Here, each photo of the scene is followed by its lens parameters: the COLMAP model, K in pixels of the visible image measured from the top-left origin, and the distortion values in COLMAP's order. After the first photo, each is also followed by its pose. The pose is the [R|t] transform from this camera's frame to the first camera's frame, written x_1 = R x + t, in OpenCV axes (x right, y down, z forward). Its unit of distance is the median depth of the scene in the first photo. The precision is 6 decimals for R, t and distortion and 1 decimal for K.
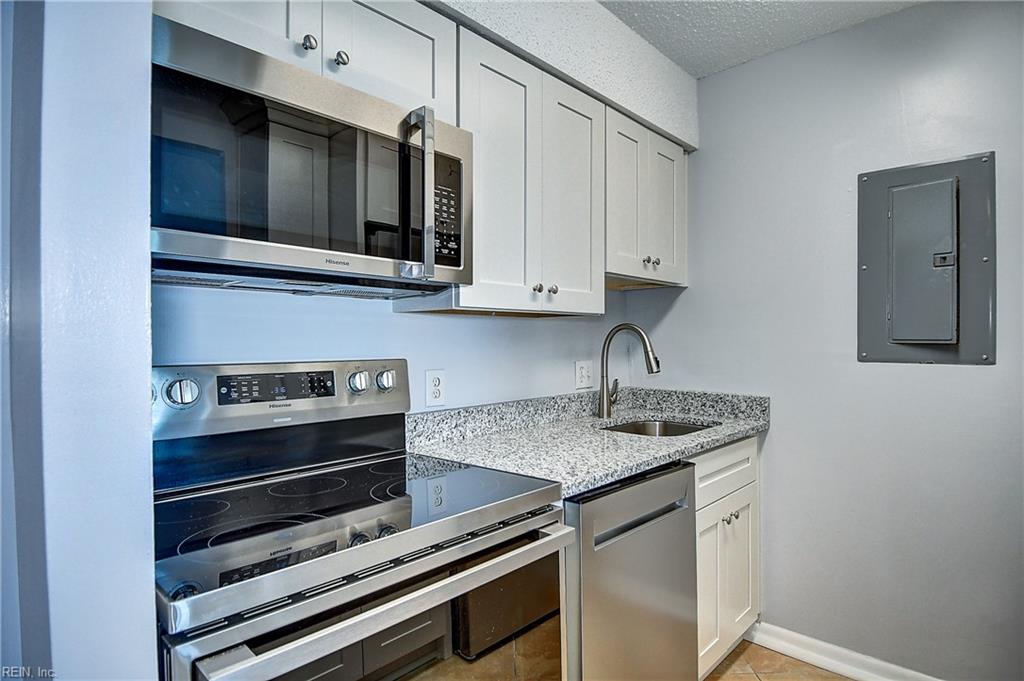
lens RADIAL K [[533.9, 0, 512.0], [0, 533.9, 340.5], [0, 0, 1]] dist [0.042227, -0.043273]
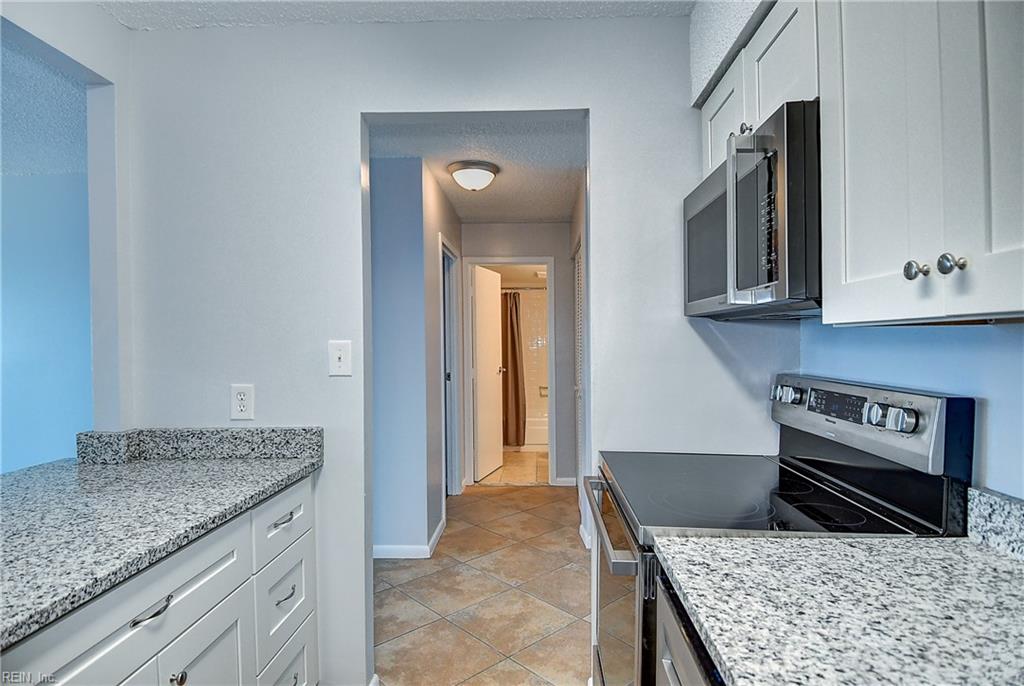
lens RADIAL K [[535.9, 0, 512.0], [0, 535.9, 343.0], [0, 0, 1]] dist [-0.068074, -0.000082]
pose [[-0.750407, 0.007978, -0.660928, 0.503380], [0.007597, 0.999965, 0.003445, -0.030542], [0.660932, -0.002436, -0.750442, 0.922082]]
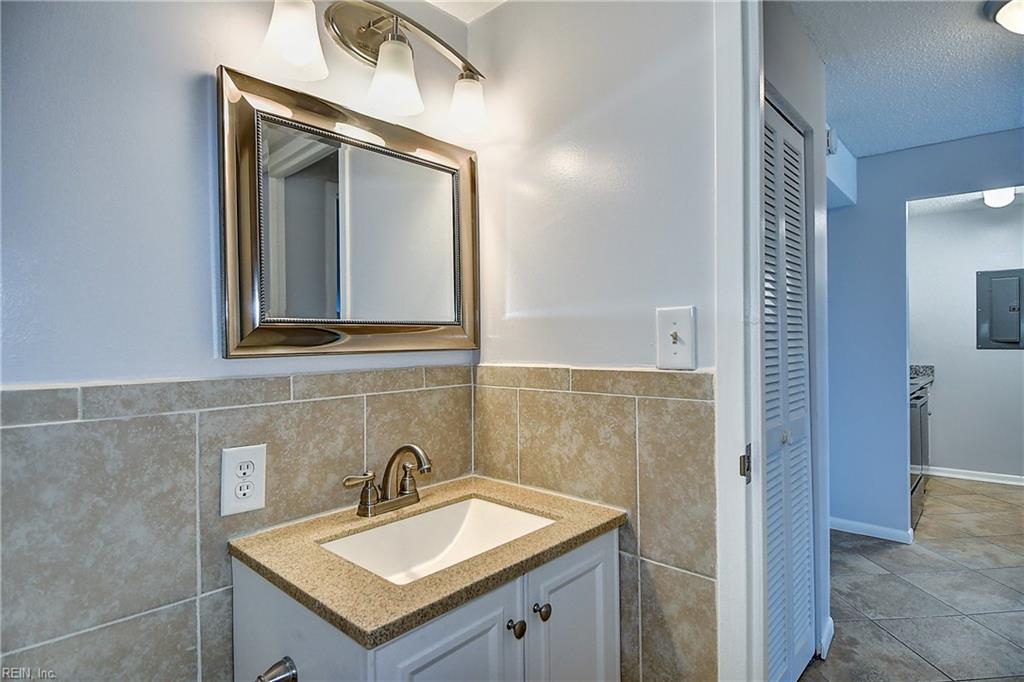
lens RADIAL K [[533.9, 0, 512.0], [0, 533.9, 341.0], [0, 0, 1]] dist [0.042227, -0.043273]
pose [[0.999479, -0.009685, 0.030795, -1.506868], [0.009689, 0.999953, 0.000021, -0.017311], [-0.030794, 0.000277, 0.999526, -1.336485]]
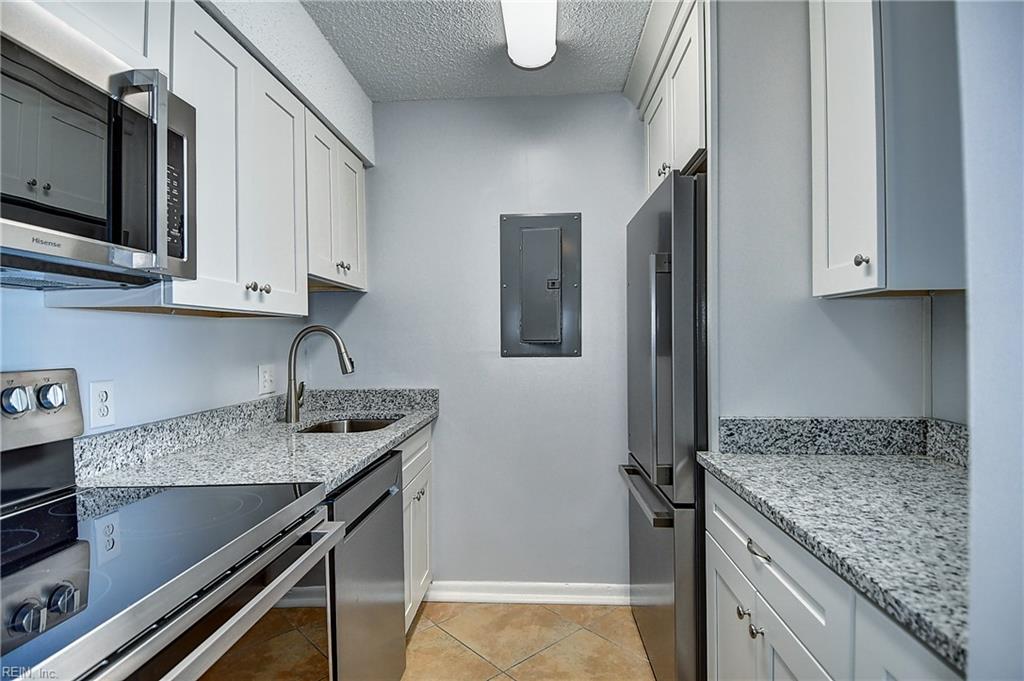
lens RADIAL K [[533.9, 0, 512.0], [0, 533.9, 340.5], [0, 0, 1]] dist [0.042227, -0.043273]
pose [[0.759383, -0.005705, 0.650619, -0.185105], [0.008465, 0.999964, -0.001112, 0.000353], [-0.650589, 0.006352, 0.759403, -0.004944]]
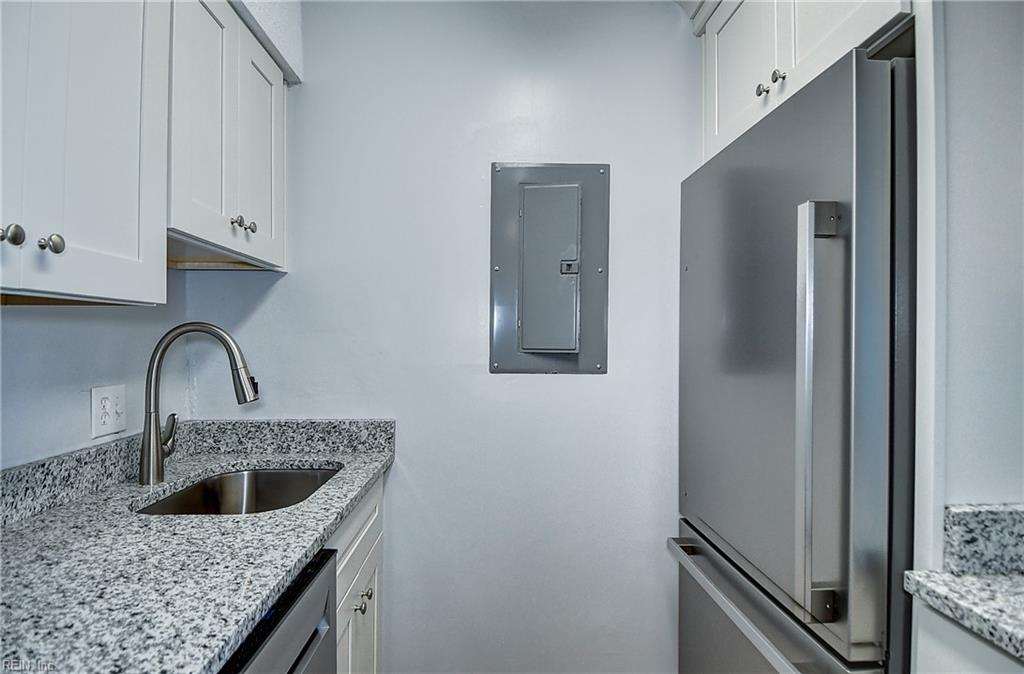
lens RADIAL K [[547.0, 0, 503.6], [0, 547.0, 336.6], [0, 0, 1]] dist [0.035201, -0.047776]
pose [[0.699185, 0.009550, 0.714877, 0.012647], [-0.005332, 0.999953, -0.008144, -0.013994], [-0.714921, 0.001882, 0.699203, 0.354645]]
